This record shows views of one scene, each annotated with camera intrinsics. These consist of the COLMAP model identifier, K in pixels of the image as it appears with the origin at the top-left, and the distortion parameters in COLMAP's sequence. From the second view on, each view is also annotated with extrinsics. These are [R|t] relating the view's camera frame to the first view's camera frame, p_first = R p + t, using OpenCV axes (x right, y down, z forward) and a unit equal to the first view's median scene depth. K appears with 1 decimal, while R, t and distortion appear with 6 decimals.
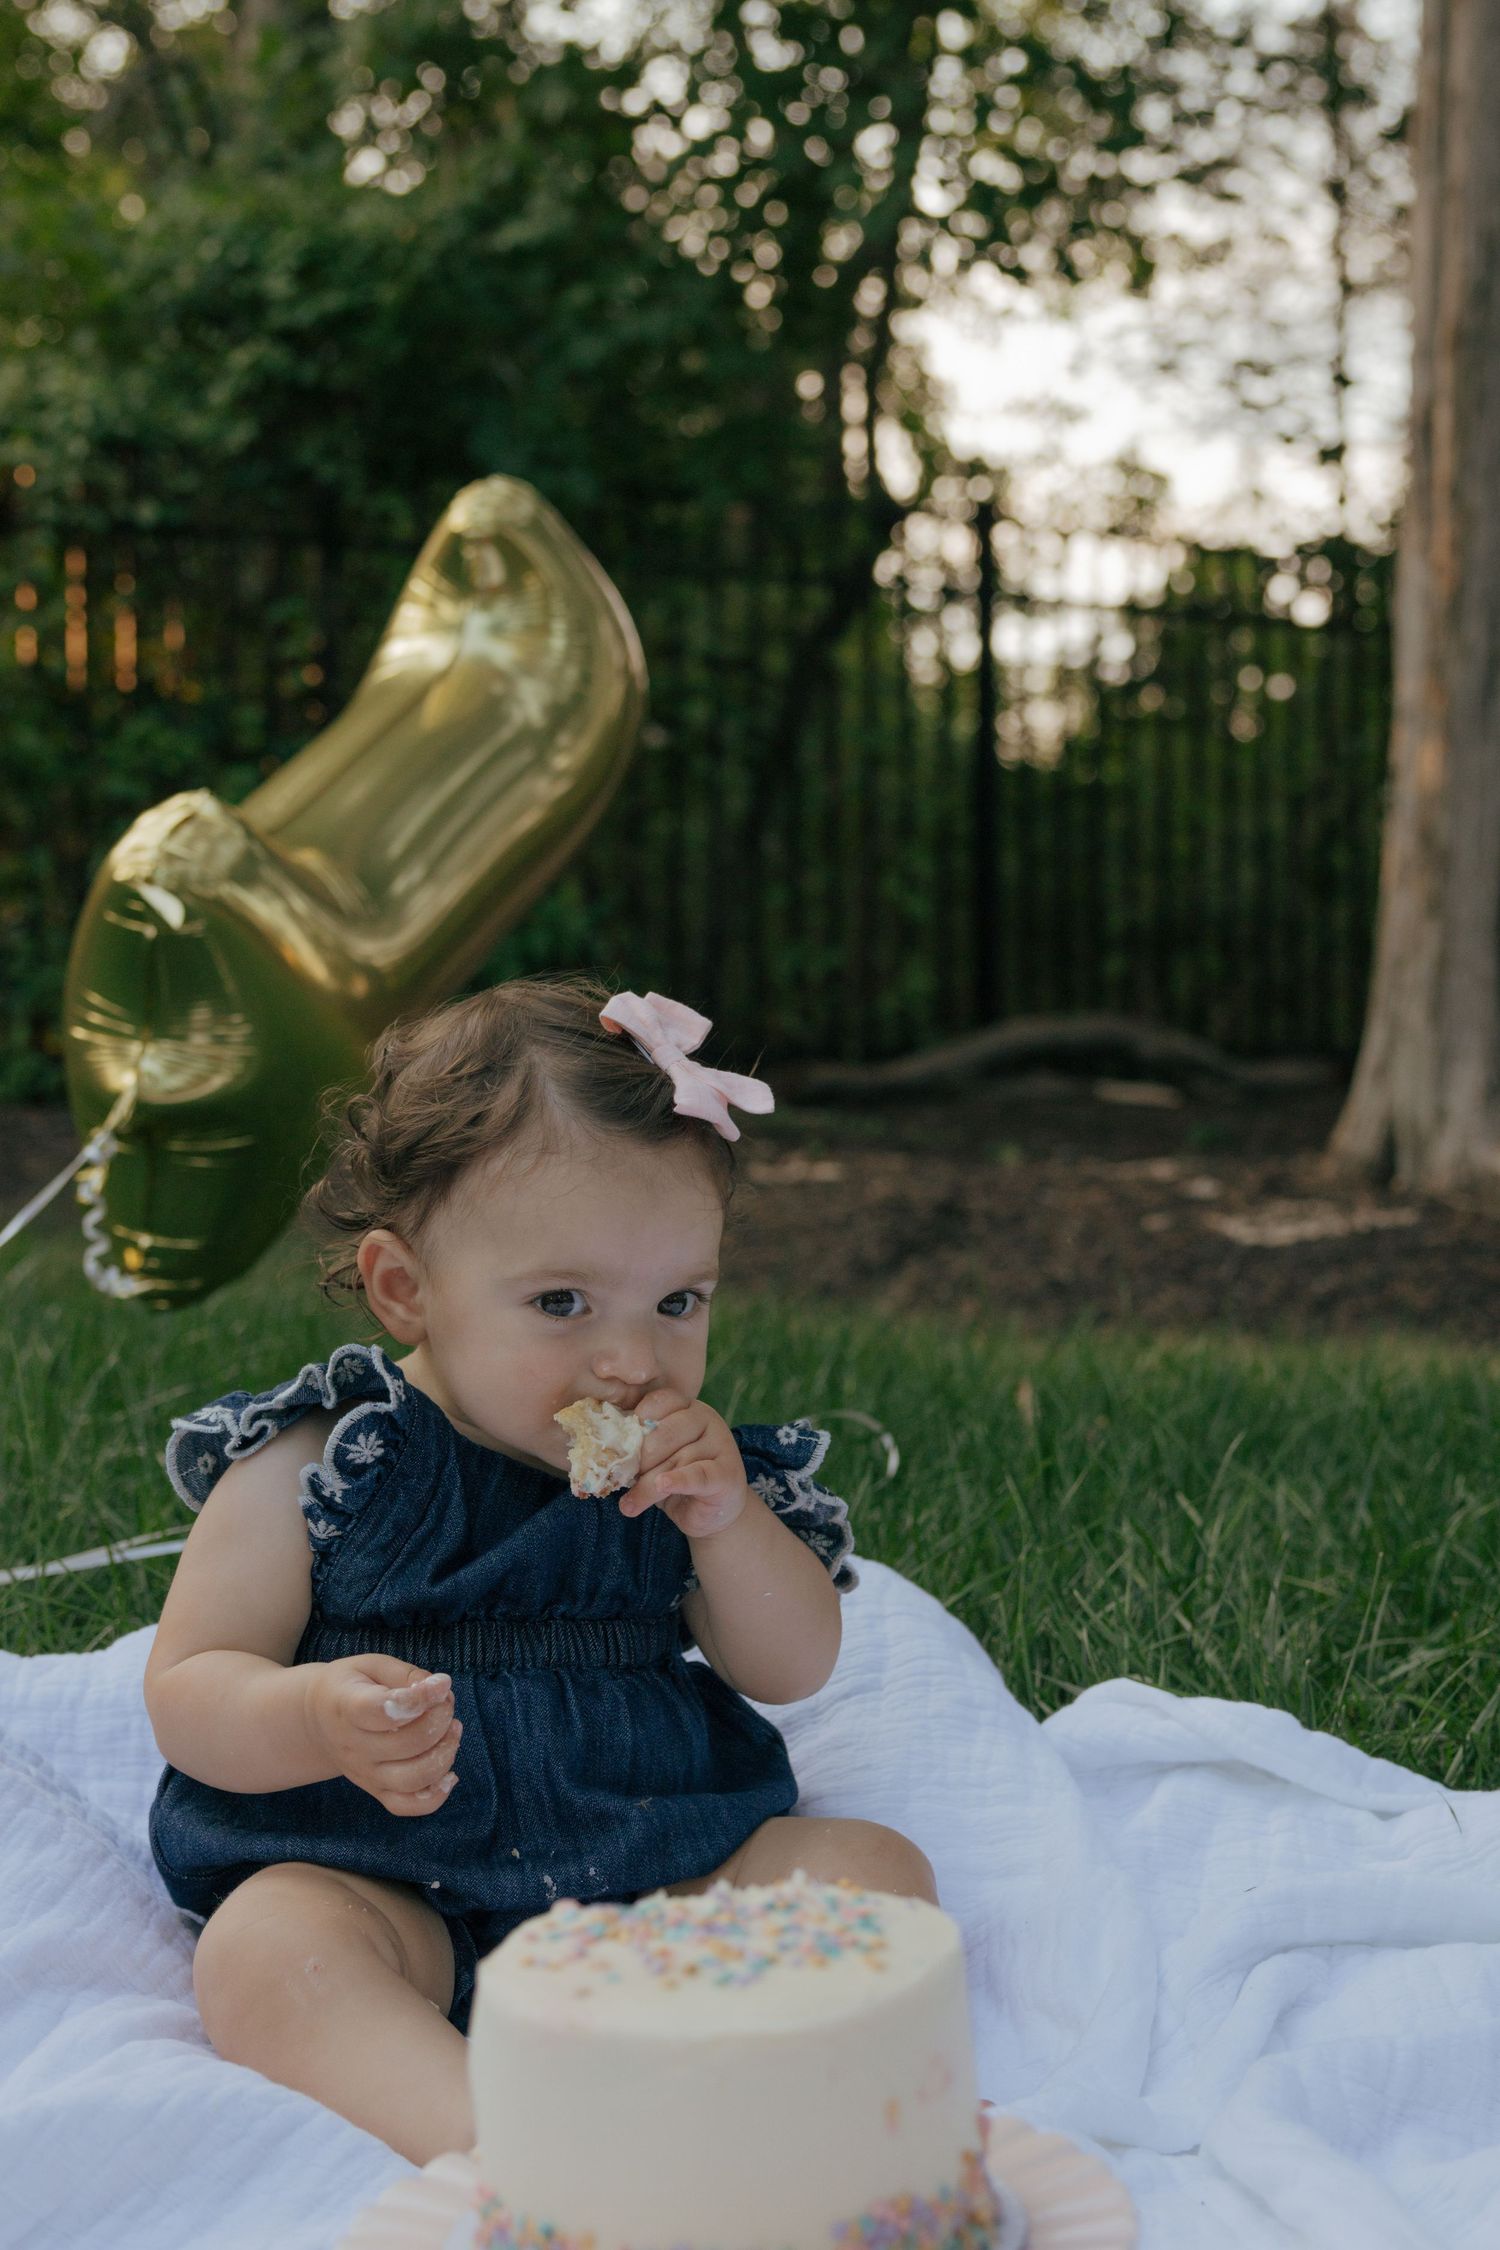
lens RADIAL K [[3712.2, 0, 750.0], [0, 3712.2, 1125.0], [0, 0, 1]] dist [0.045315, 0.124943]
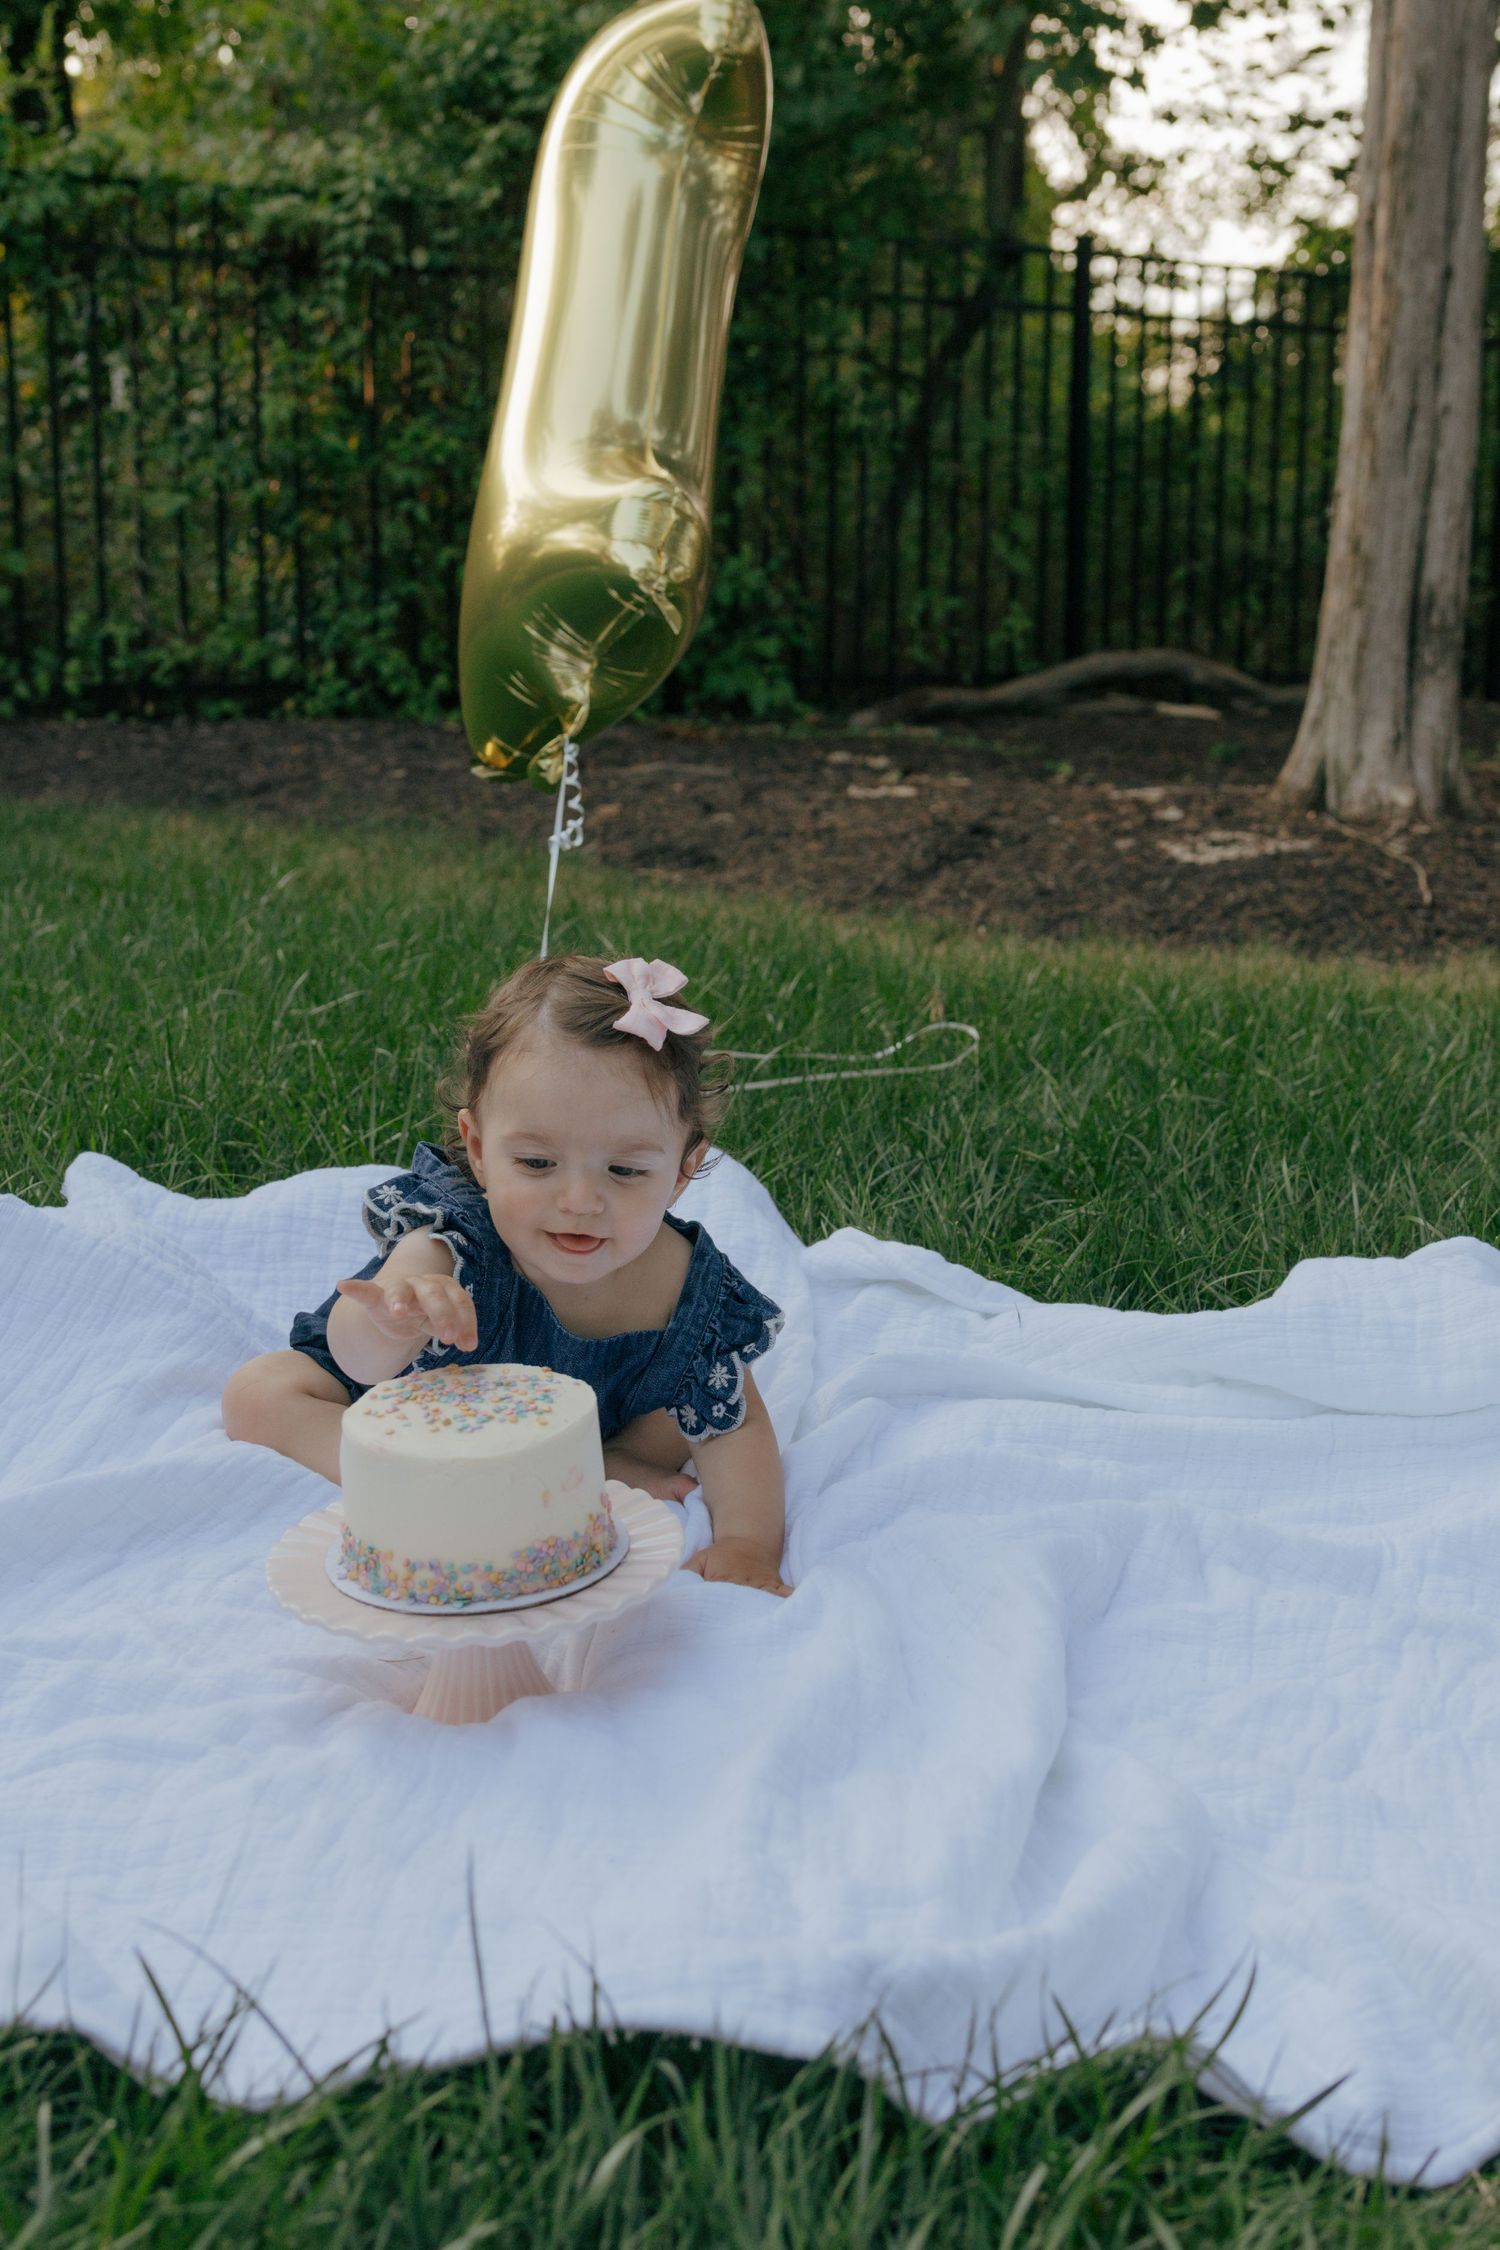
lens RADIAL K [[3023.7, 0, 750.0], [0, 3023.7, 1125.0], [0, 0, 1]] dist [0.018733, 0.042573]
pose [[0.996826, 0.023375, -0.076106, 0.053165], [-0.011794, 0.988736, 0.149202, -0.031821], [0.078736, -0.147831, 0.985874, -0.104912]]
